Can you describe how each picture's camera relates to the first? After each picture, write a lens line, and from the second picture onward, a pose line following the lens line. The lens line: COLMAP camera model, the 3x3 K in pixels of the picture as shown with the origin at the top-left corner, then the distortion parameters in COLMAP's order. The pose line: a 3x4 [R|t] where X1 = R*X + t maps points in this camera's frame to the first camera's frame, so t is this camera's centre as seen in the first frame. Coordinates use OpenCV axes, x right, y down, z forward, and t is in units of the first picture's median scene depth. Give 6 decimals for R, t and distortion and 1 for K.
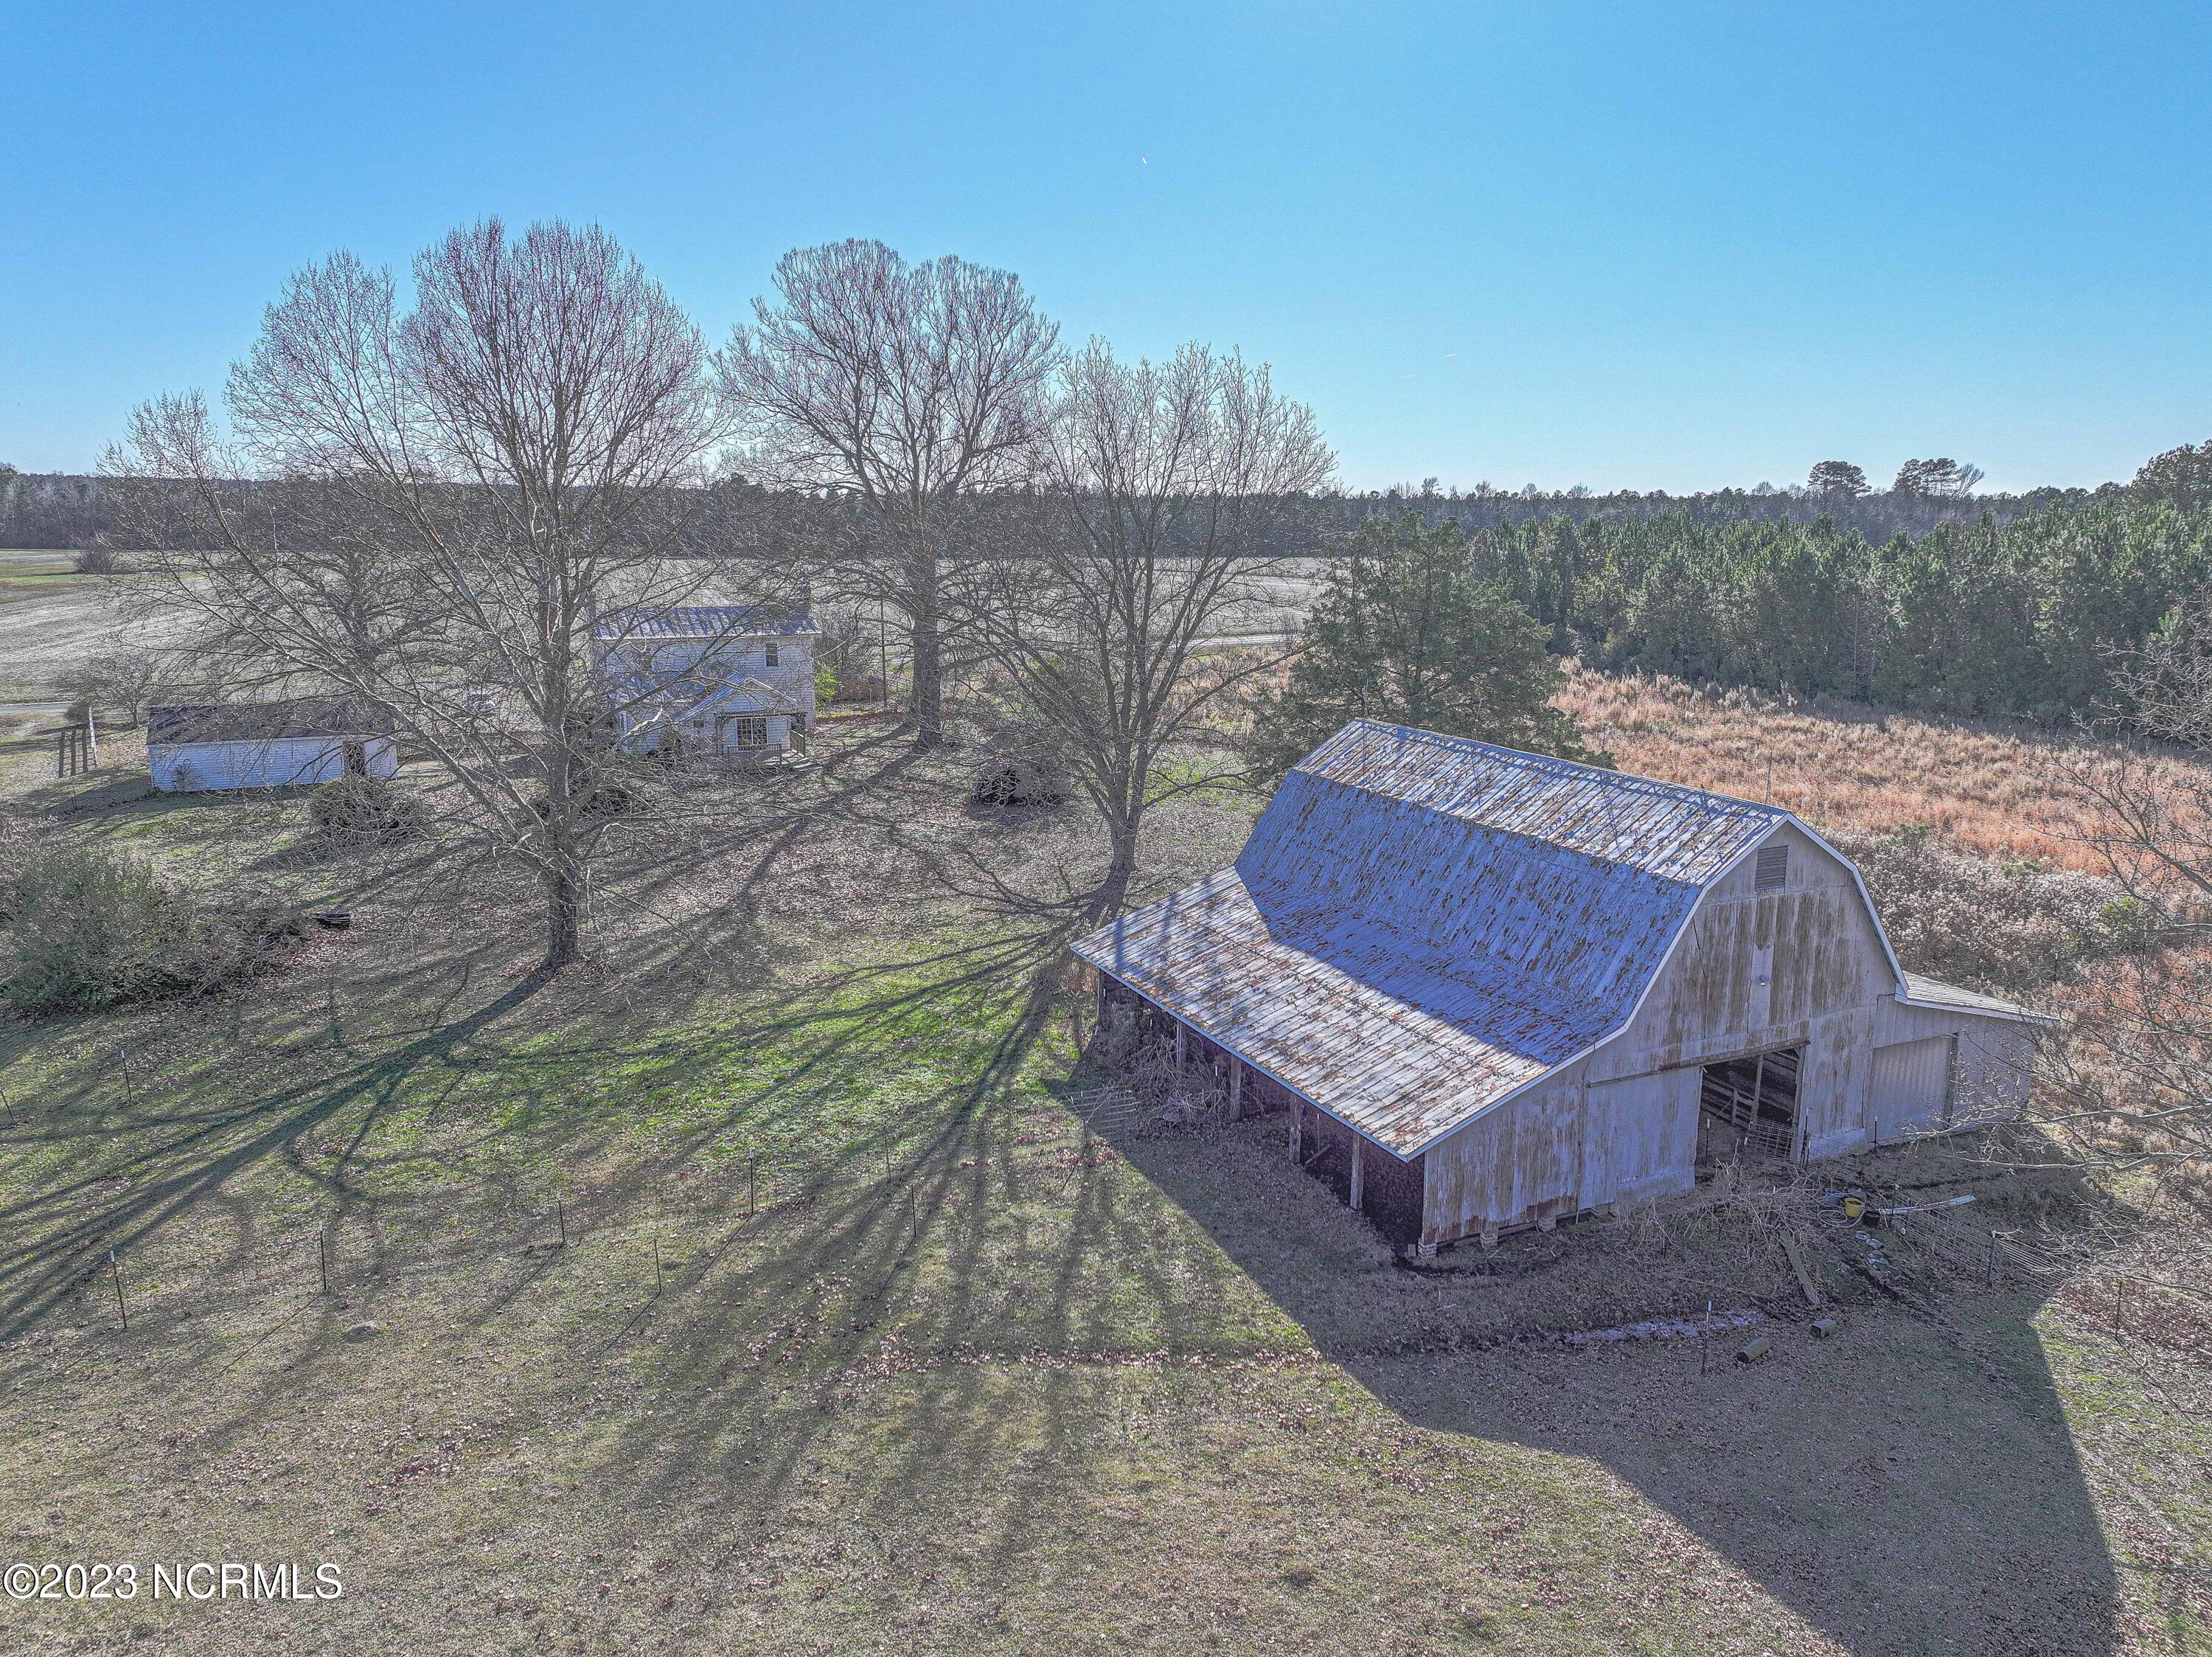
lens RADIAL K [[1547.6, 0, 1100.7], [0, 1547.6, 827.3], [0, 0, 1]] dist [-0.008304, 0.000588]
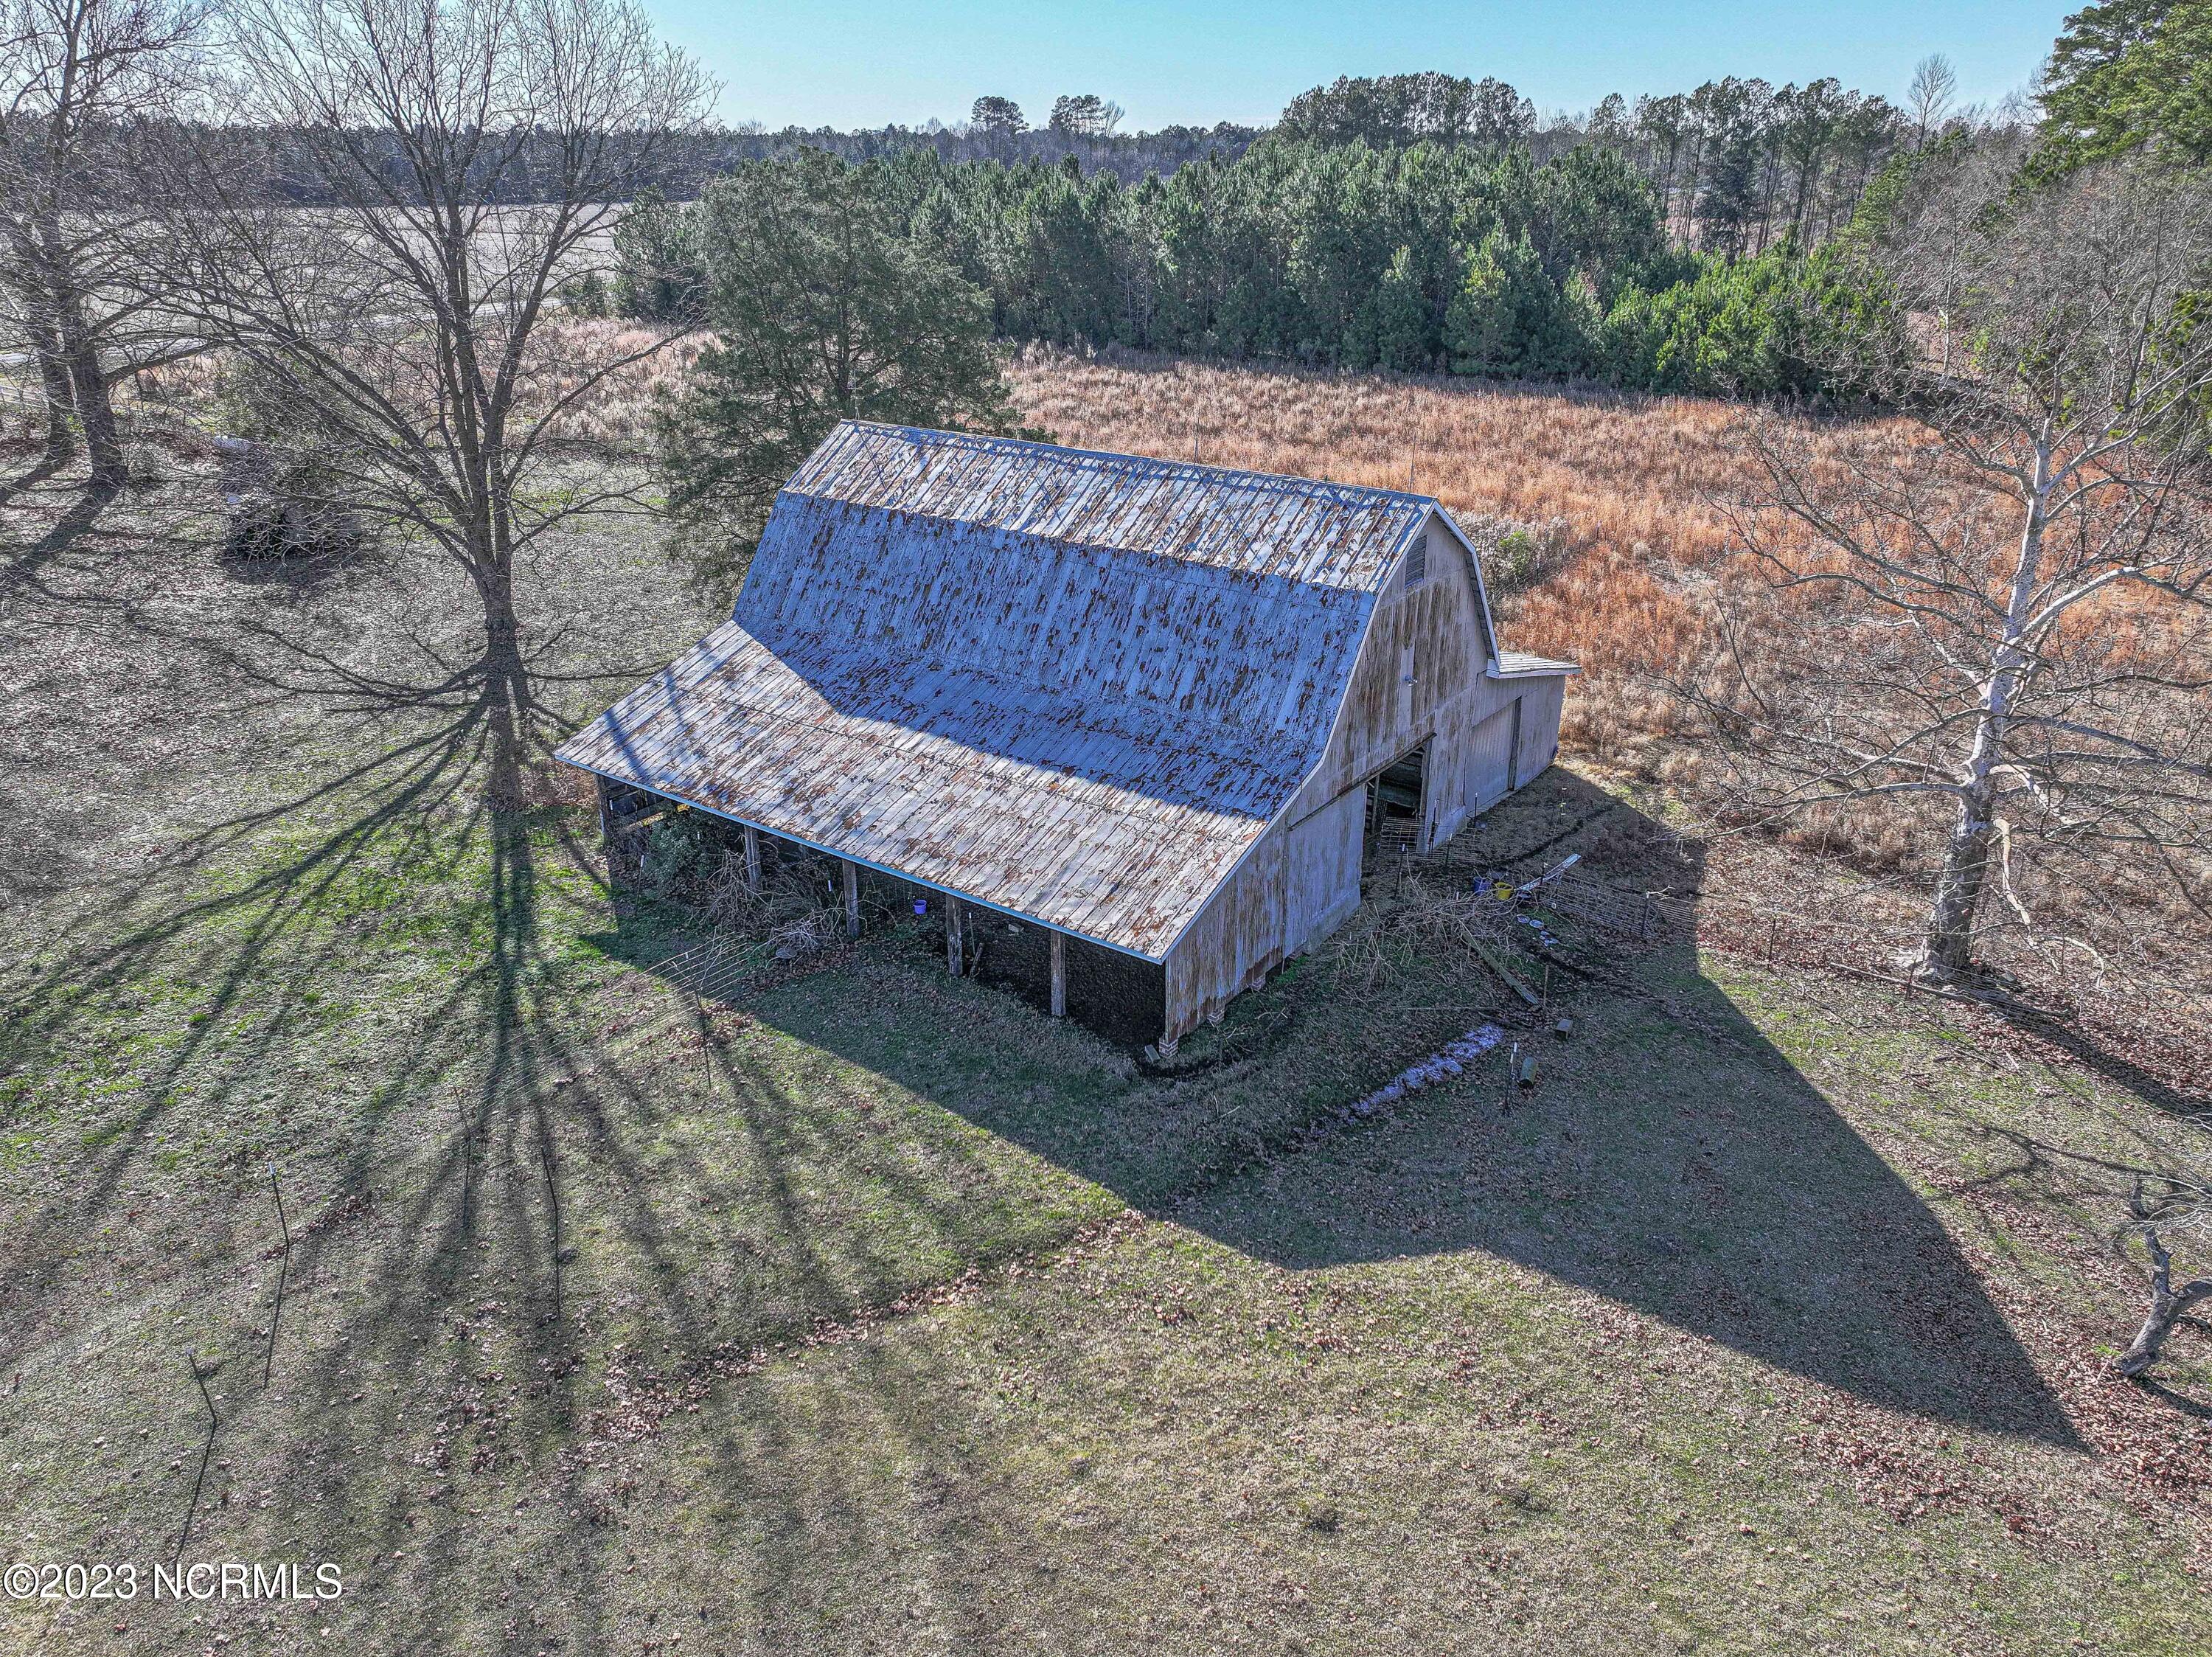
lens RADIAL K [[1547.6, 0, 1110.3], [0, 1547.6, 822.6], [0, 0, 1]] dist [-0.008304, 0.000588]
pose [[0.867684, -0.198279, 0.455862, -0.164205], [0.099321, 0.967669, 0.231843, -0.050185], [-0.487094, -0.155890, 0.859324, 0.233947]]
